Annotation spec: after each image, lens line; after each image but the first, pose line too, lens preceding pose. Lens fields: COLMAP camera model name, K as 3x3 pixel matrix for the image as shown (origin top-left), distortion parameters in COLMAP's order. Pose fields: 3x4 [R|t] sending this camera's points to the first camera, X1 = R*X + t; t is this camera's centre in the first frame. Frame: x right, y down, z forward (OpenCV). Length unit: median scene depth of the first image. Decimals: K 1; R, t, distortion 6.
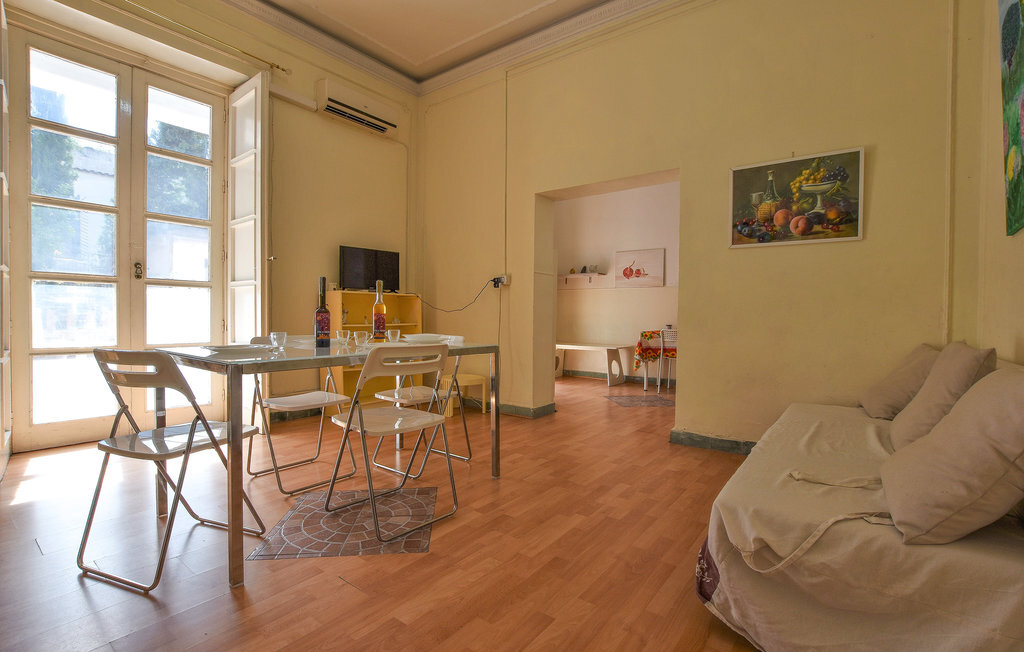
lens RADIAL K [[470.5, 0, 508.8], [0, 470.5, 325.3], [0, 0, 1]] dist [-0.017693, 0.000070]
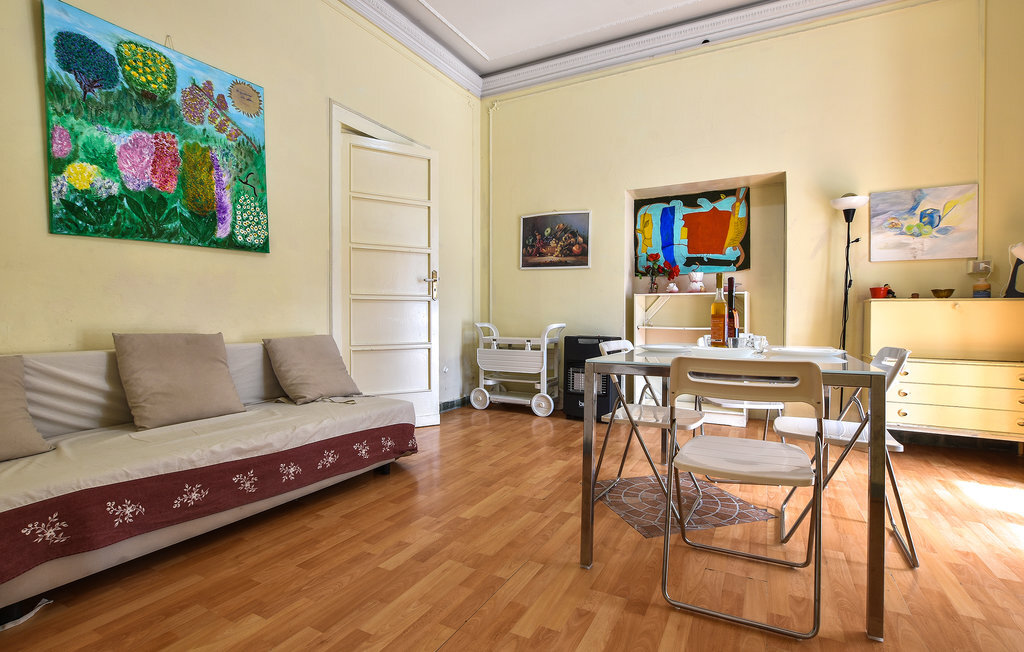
lens RADIAL K [[470.5, 0, 508.8], [0, 470.5, 325.3], [0, 0, 1]] dist [-0.017693, 0.000070]
pose [[-0.987740, -0.008894, -0.155854, 0.208919], [-0.014473, 0.999293, 0.034698, -0.024158], [0.155435, 0.036529, -0.987170, 1.885994]]
